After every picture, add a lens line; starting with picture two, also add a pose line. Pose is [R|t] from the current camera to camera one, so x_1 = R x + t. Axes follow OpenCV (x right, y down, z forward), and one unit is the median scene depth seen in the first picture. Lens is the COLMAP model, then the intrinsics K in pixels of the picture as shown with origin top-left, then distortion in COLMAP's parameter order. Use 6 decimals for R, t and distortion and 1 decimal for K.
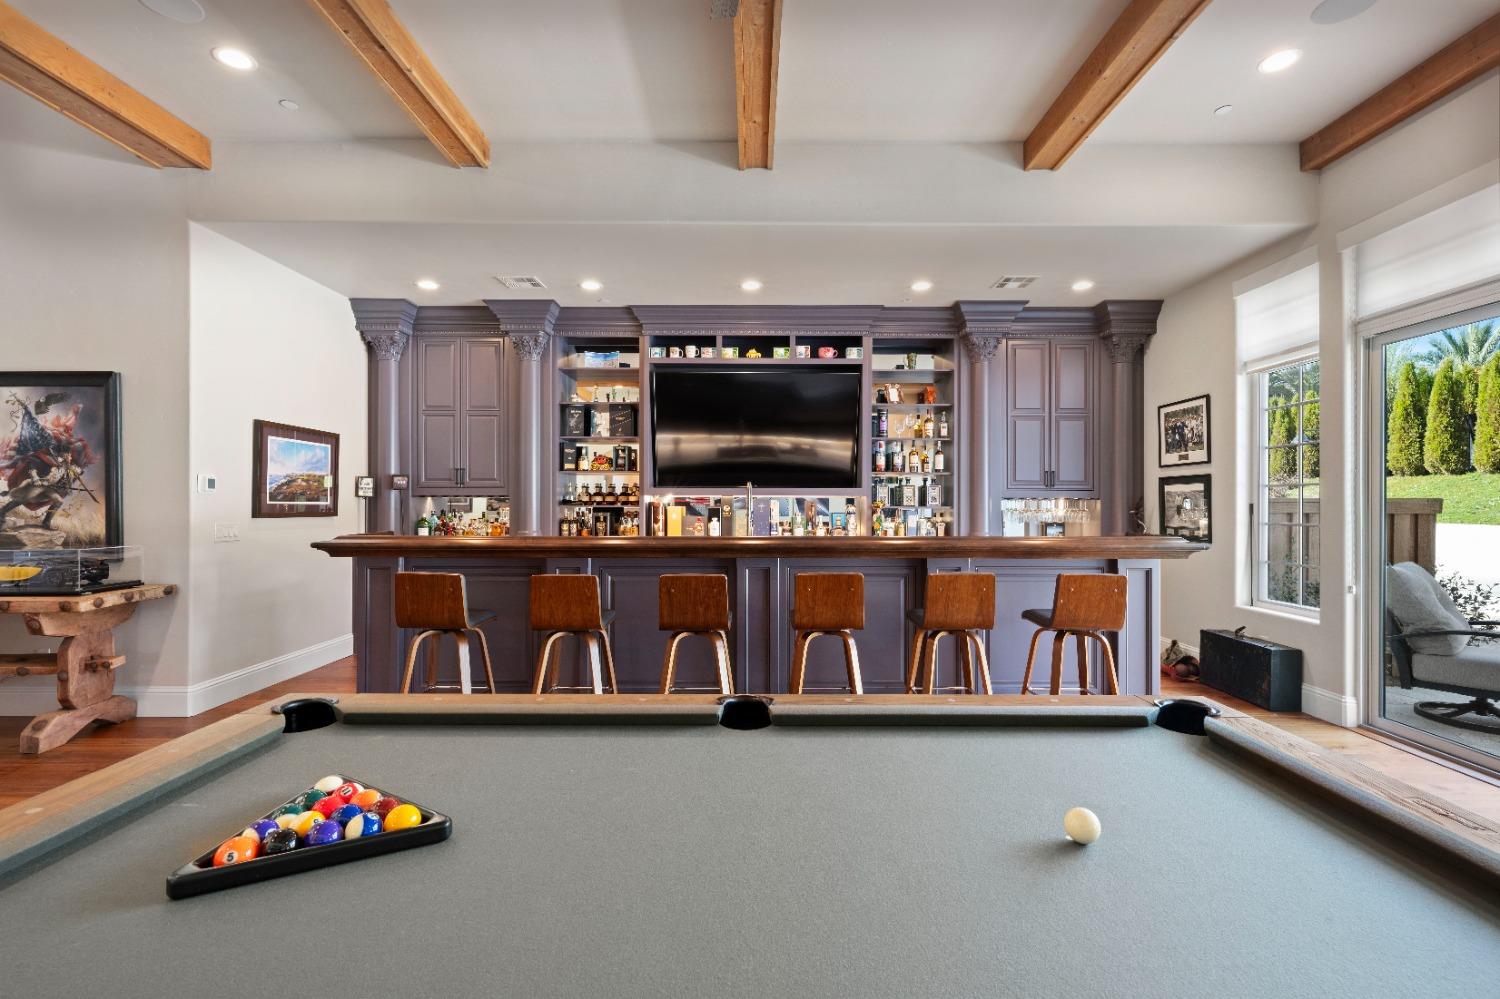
lens RADIAL K [[677.2, 0, 752.1], [0, 677.2, 504.4], [0, 0, 1]] dist [0.014508, -0.000765]
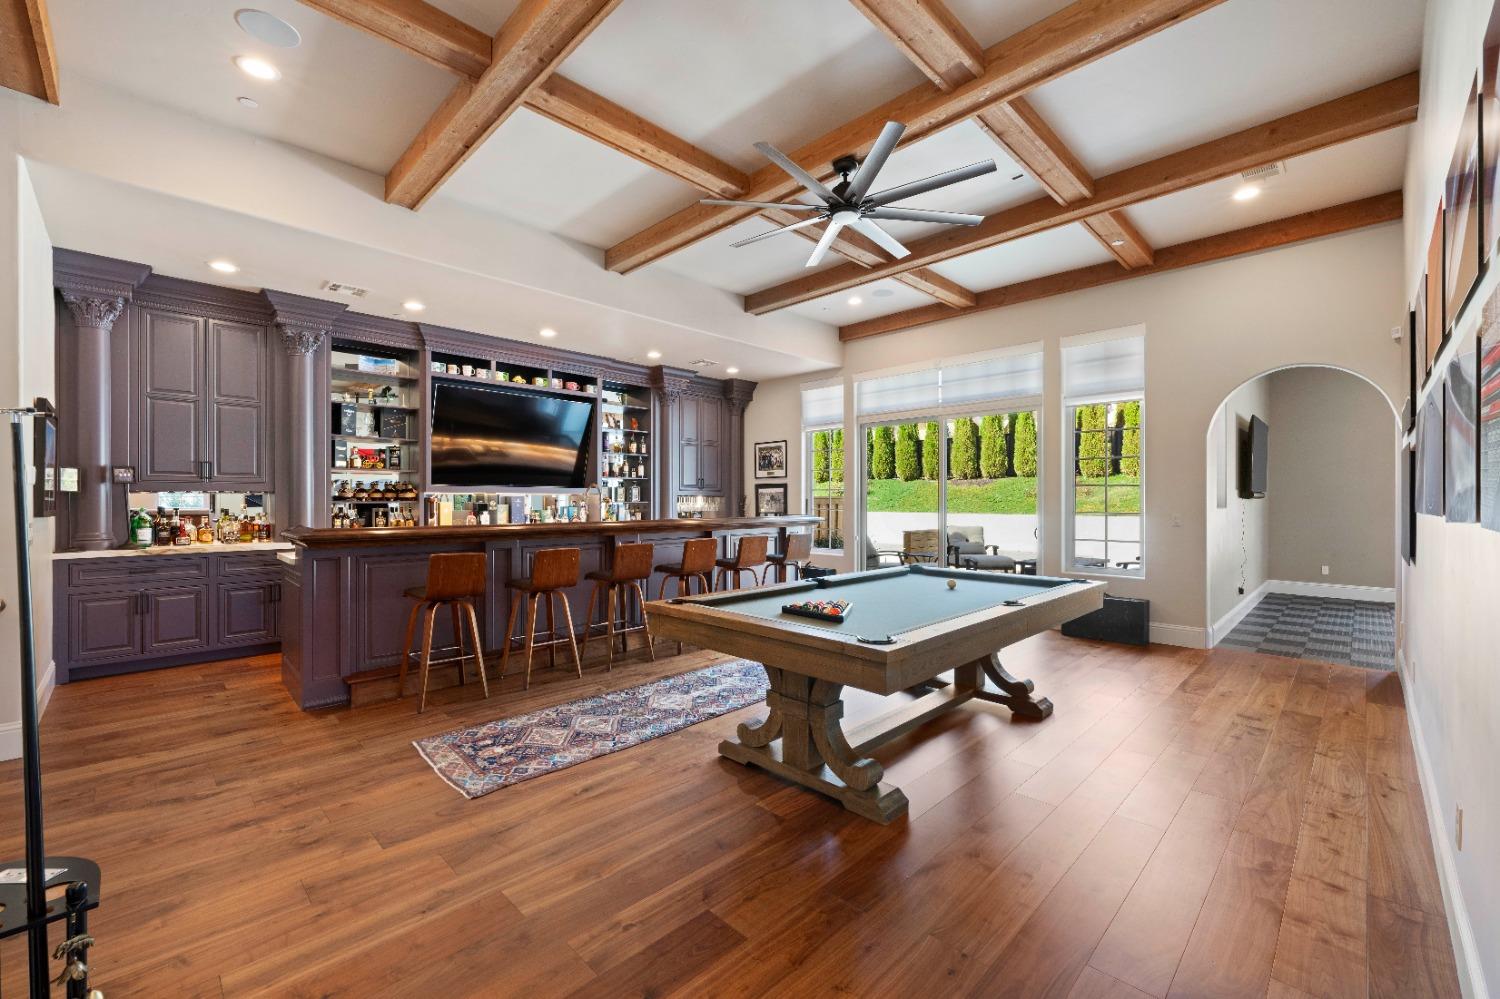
lens RADIAL K [[620.7, 0, 735.7], [0, 620.7, 493.3], [0, 0, 1]] dist [-0.001935, -0.000836]
pose [[0.716563, 0.008641, 0.697469, -0.512930], [0.008875, 0.999729, -0.021503, 0.016333], [-0.697466, 0.021598, 0.716293, -0.097706]]
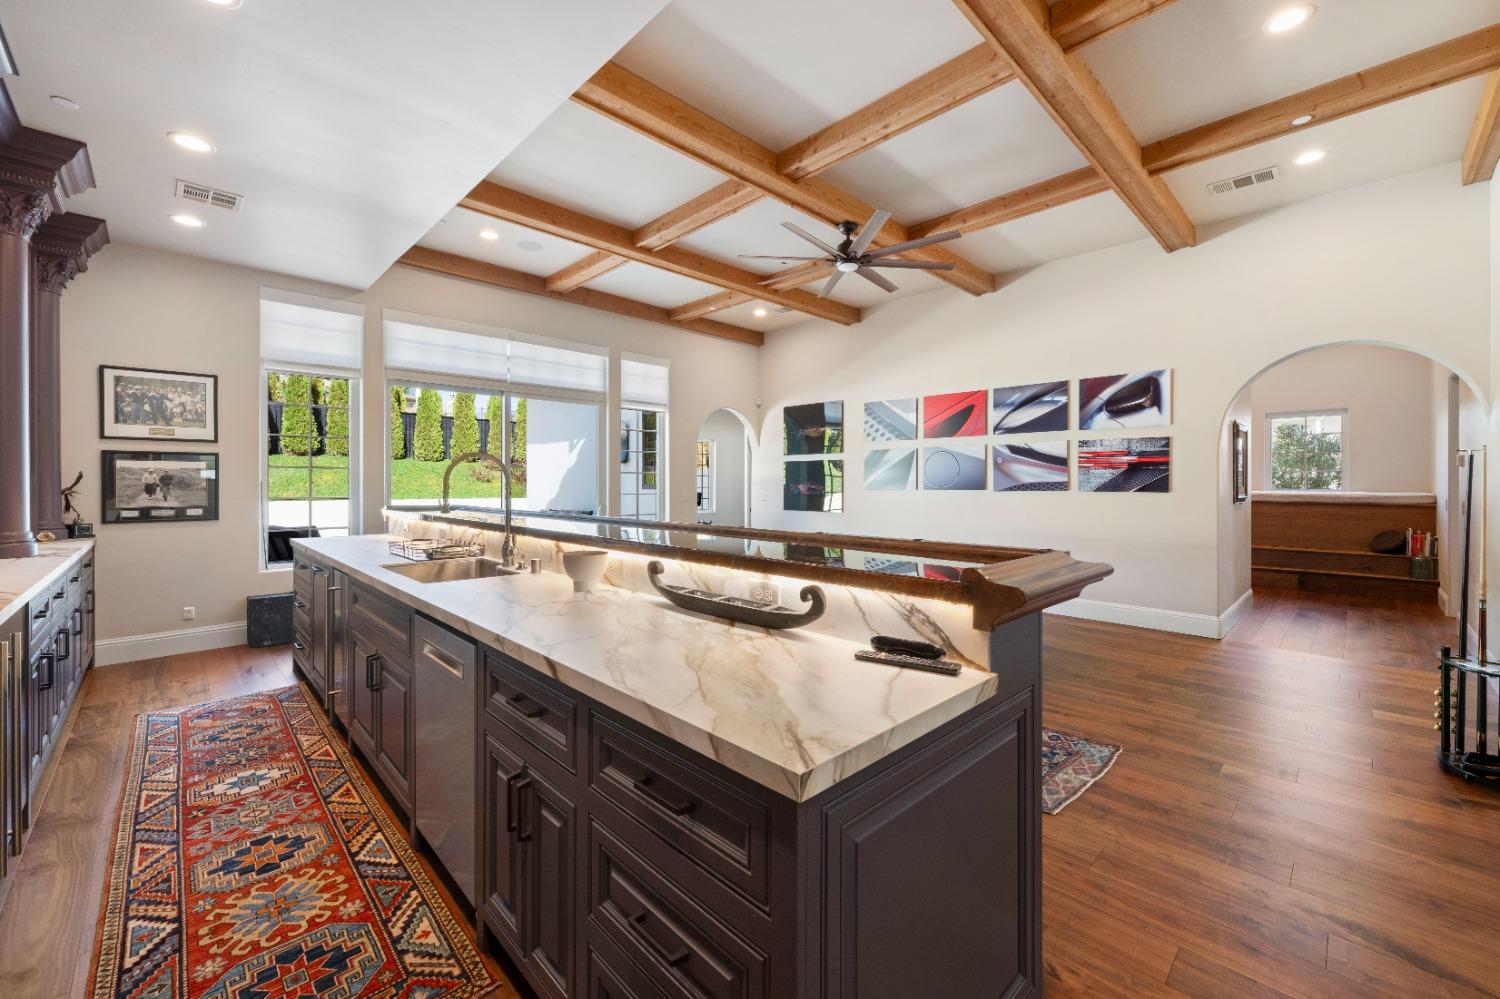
lens RADIAL K [[595.1, 0, 784.9], [0, 595.1, 483.2], [0, 0, 1]] dist [-0.002832, -0.000058]
pose [[-0.714086, -0.000385, 0.700058, -0.482143], [0.005854, 0.999962, 0.006522, 0.001078], [-0.700033, 0.008755, -0.714057, 0.874684]]
